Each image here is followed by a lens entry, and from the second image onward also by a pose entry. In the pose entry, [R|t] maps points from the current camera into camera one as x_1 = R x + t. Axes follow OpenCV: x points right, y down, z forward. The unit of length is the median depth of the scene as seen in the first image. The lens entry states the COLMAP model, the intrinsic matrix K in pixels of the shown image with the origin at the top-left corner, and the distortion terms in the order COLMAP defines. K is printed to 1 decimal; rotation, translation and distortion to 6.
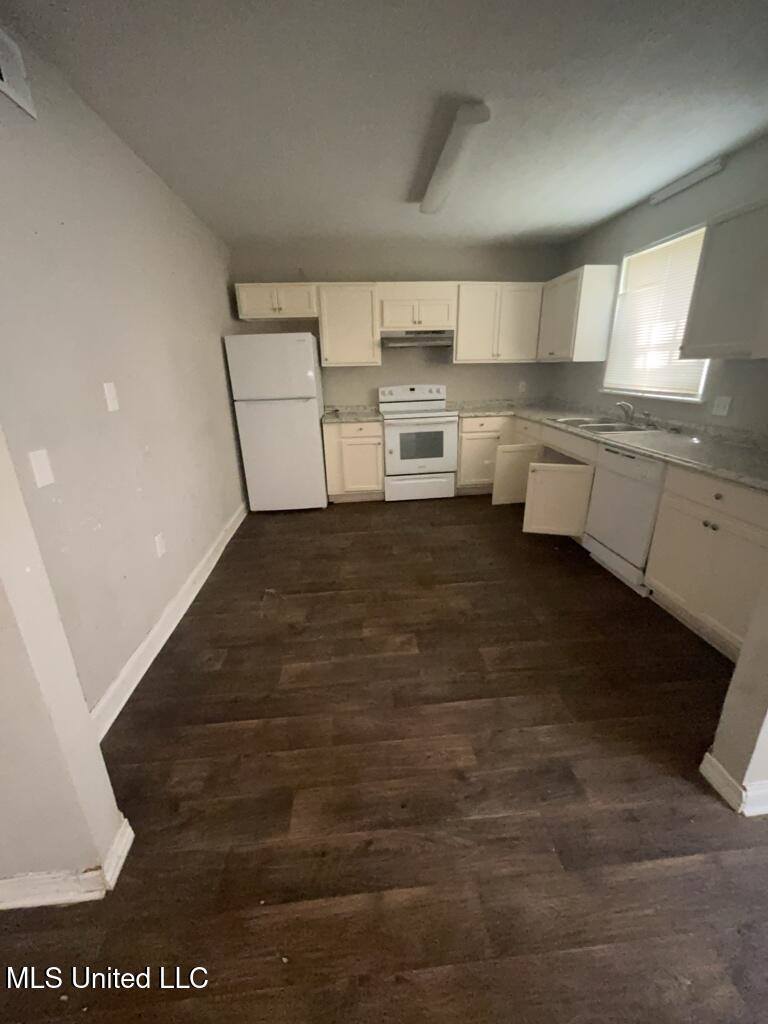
lens RADIAL K [[415.1, 0, 384.0], [0, 415.1, 512.0], [0, 0, 1]] dist [0.001666, 0.000309]
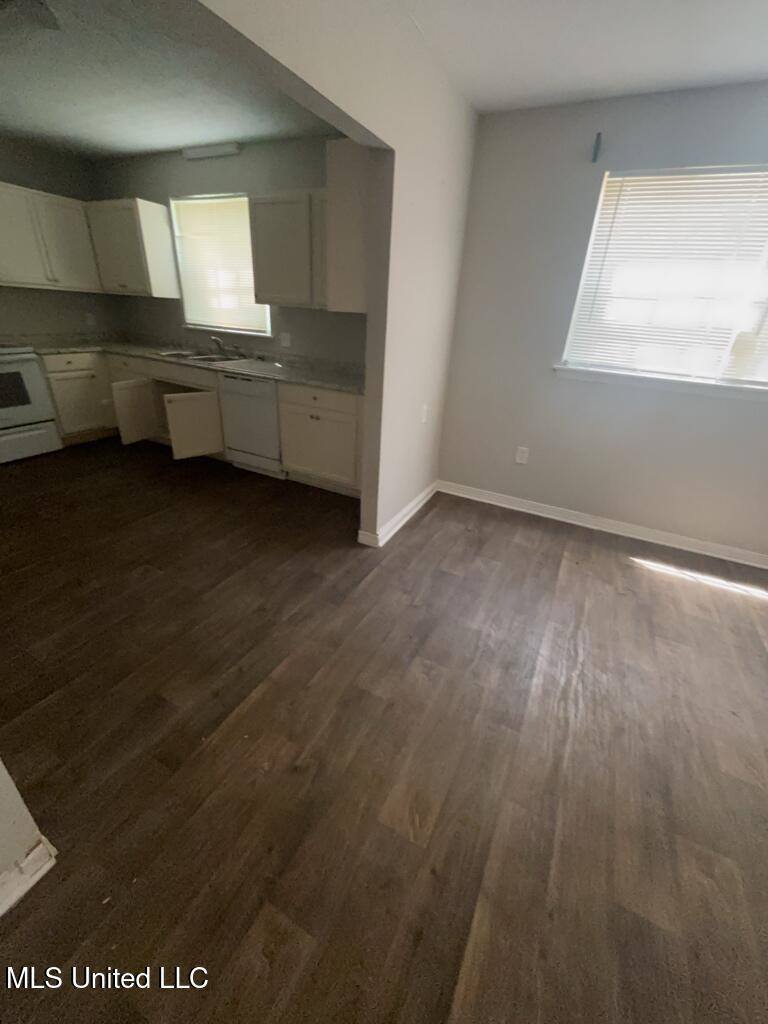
lens RADIAL K [[415.1, 0, 384.0], [0, 415.1, 512.0], [0, 0, 1]] dist [0.001666, 0.000309]
pose [[0.532528, -0.323684, 0.782076, -0.291870], [0.212922, 0.945505, 0.246343, 0.026865], [-0.819194, 0.035336, 0.572427, -0.085195]]
